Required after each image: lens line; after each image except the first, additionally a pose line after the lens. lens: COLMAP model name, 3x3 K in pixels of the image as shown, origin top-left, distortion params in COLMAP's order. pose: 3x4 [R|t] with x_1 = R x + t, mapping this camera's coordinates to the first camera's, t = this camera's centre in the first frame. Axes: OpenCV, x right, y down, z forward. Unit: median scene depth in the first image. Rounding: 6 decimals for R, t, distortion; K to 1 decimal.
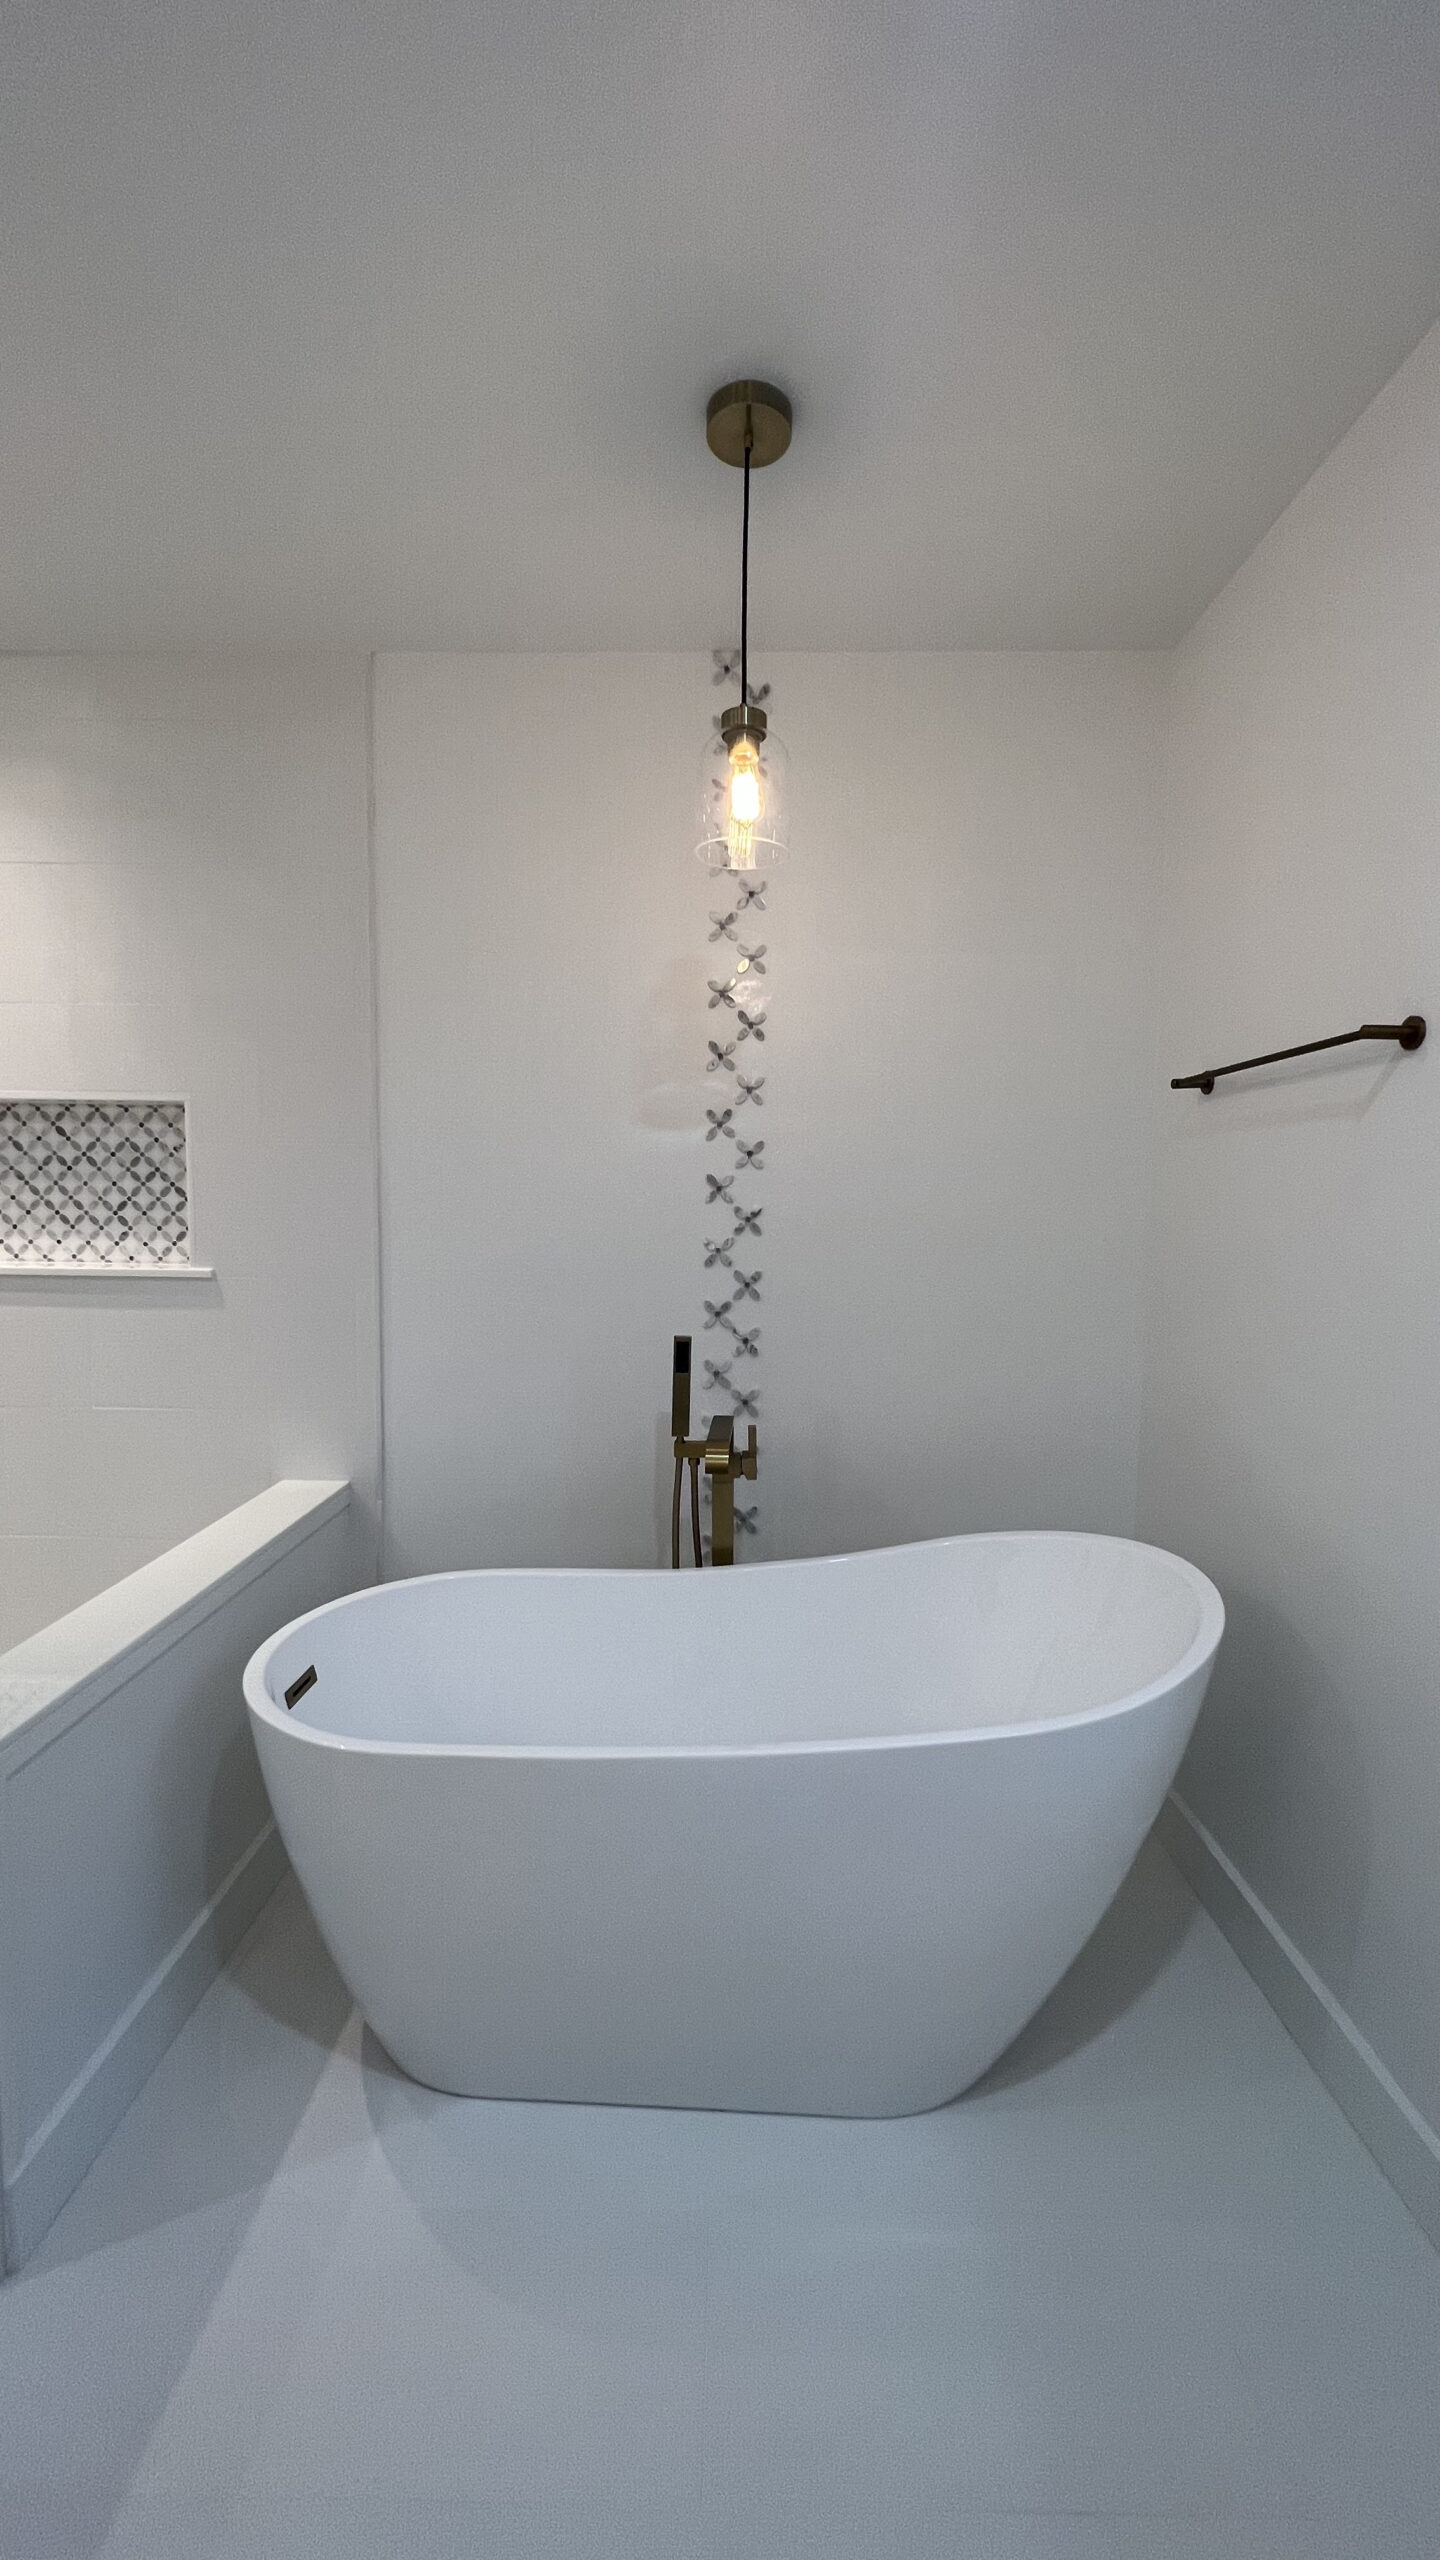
lens RADIAL K [[1022.5, 0, 707.9], [0, 1022.5, 1281.1], [0, 0, 1]] dist [0.000154, 0.000482]
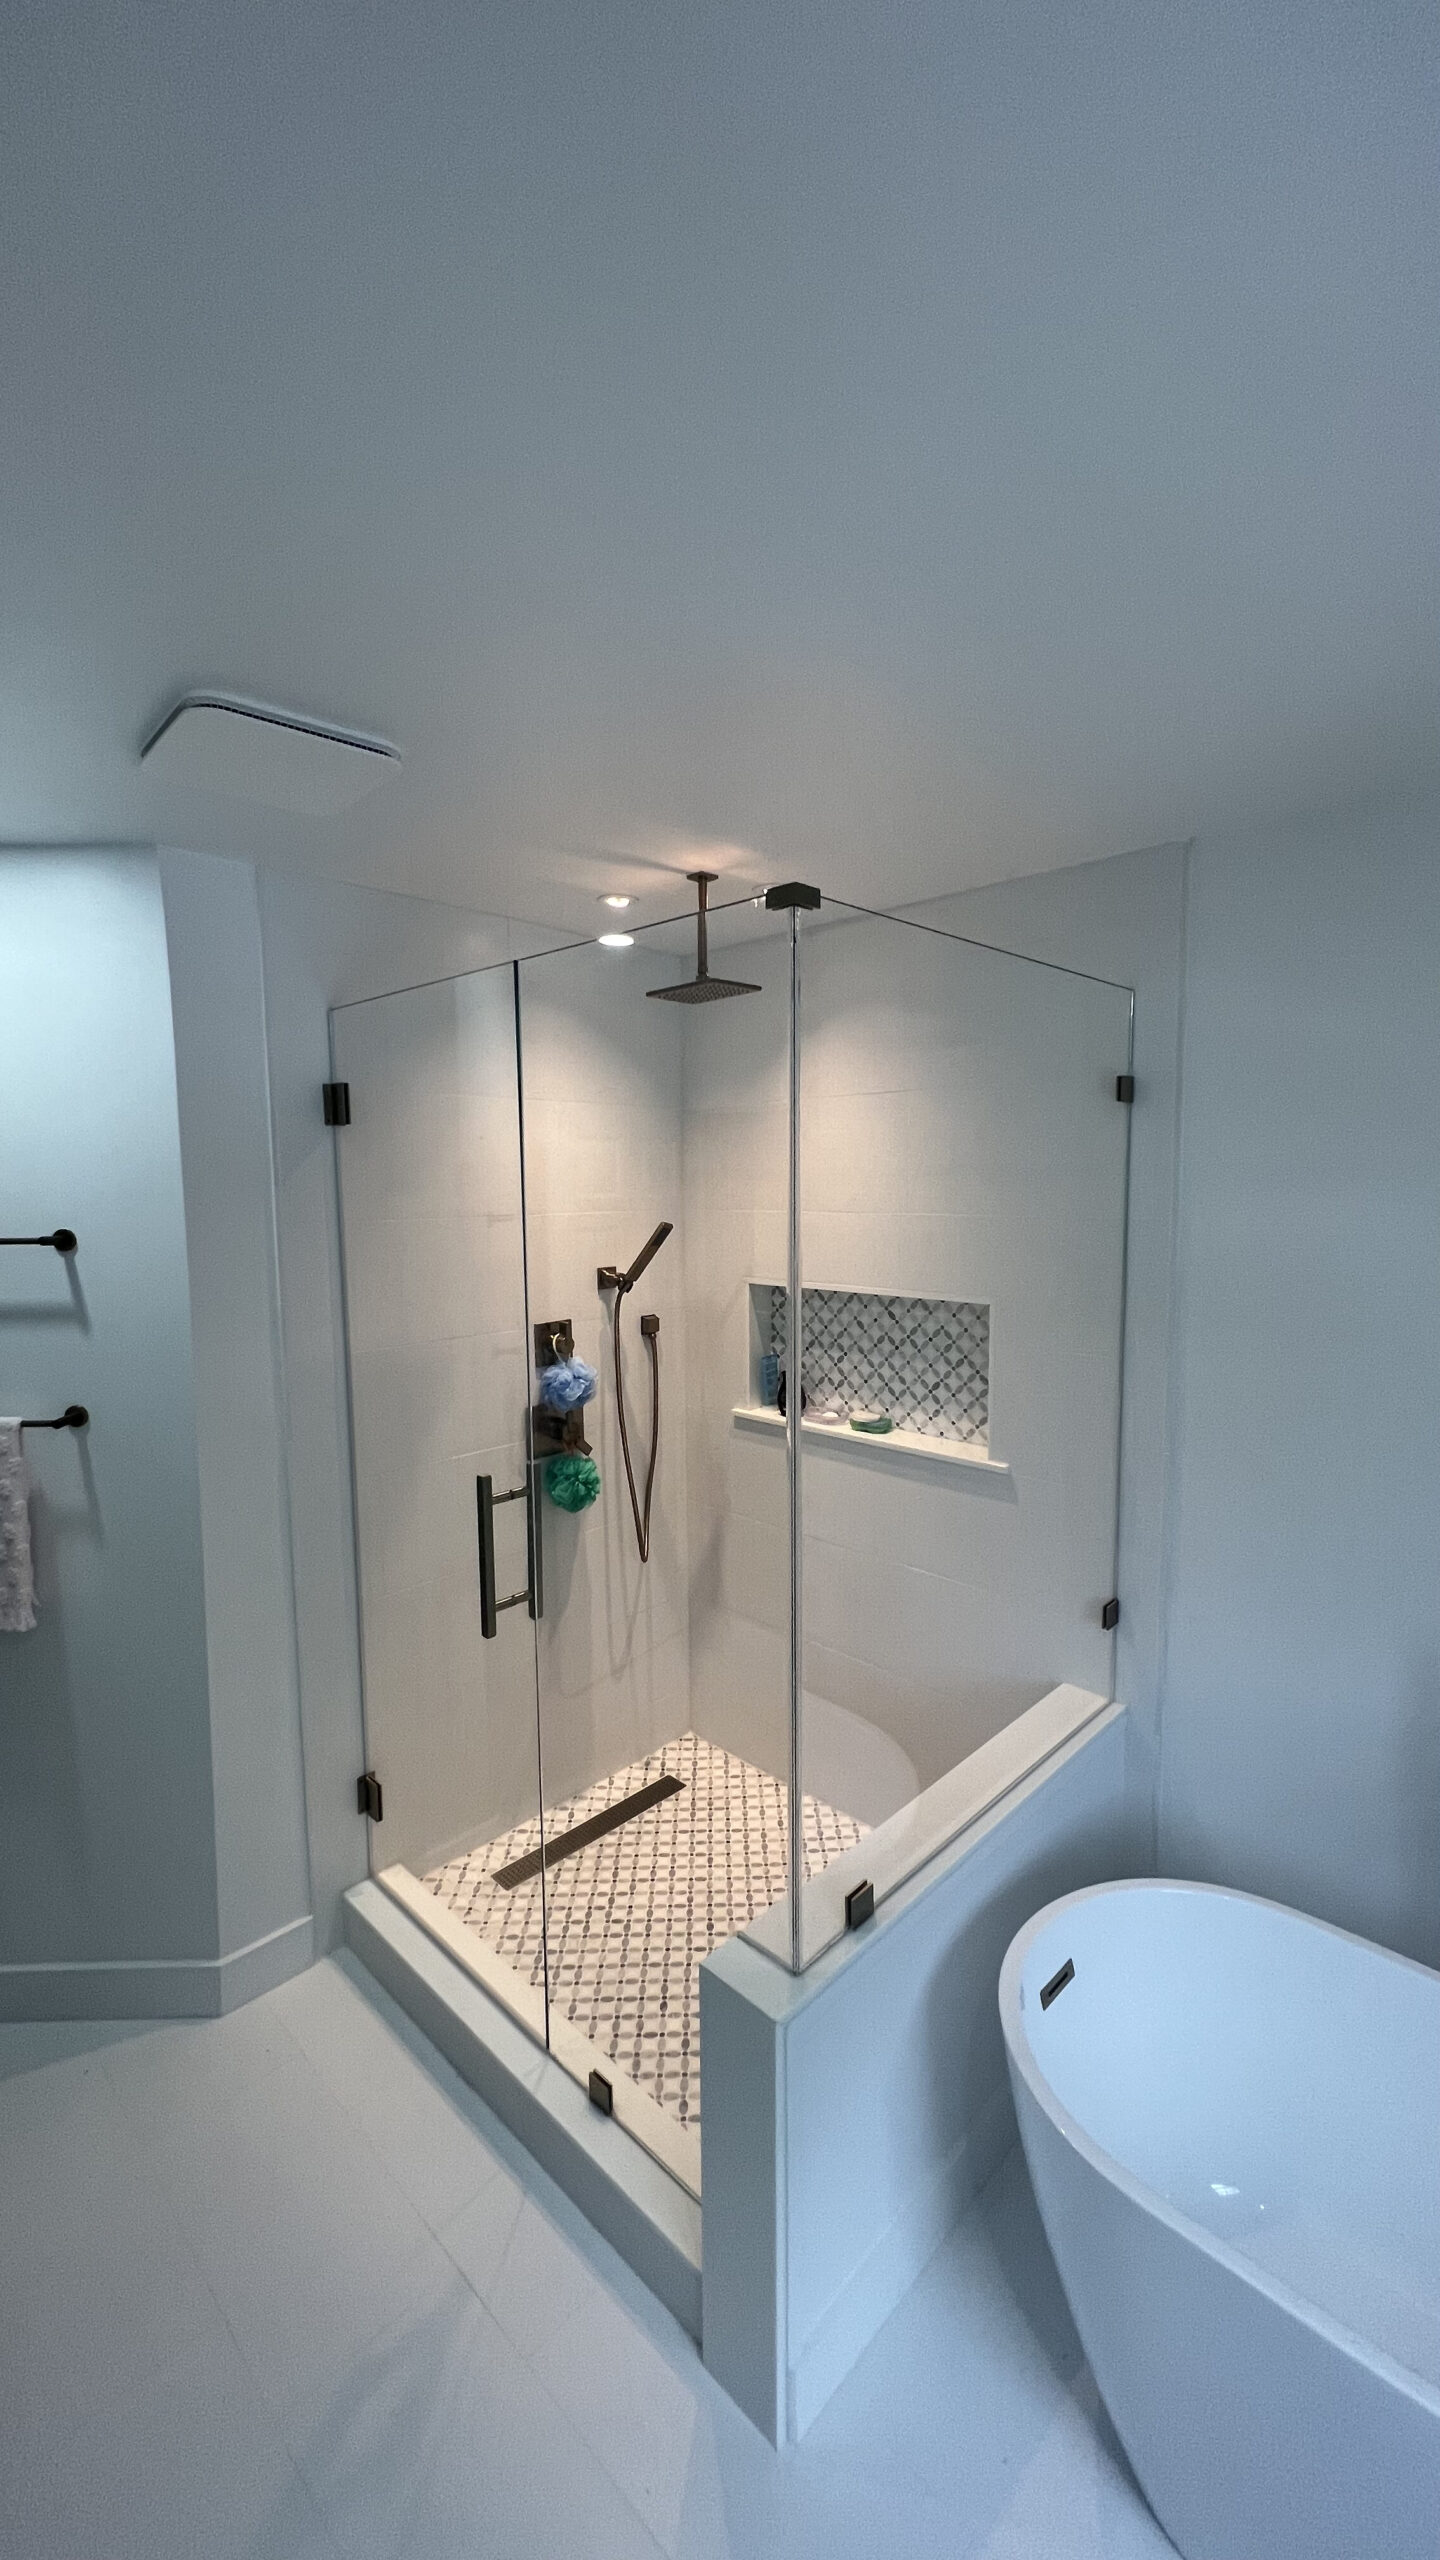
lens RADIAL K [[1022.5, 0, 720.1], [0, 1022.5, 1274.5], [0, 0, 1]] dist [0.000154, 0.000482]
pose [[0.724726, 0.044592, -0.687593, 0.011158], [-0.035026, 0.998998, 0.027870, -0.221190], [0.688147, 0.003885, 0.725561, 0.040533]]
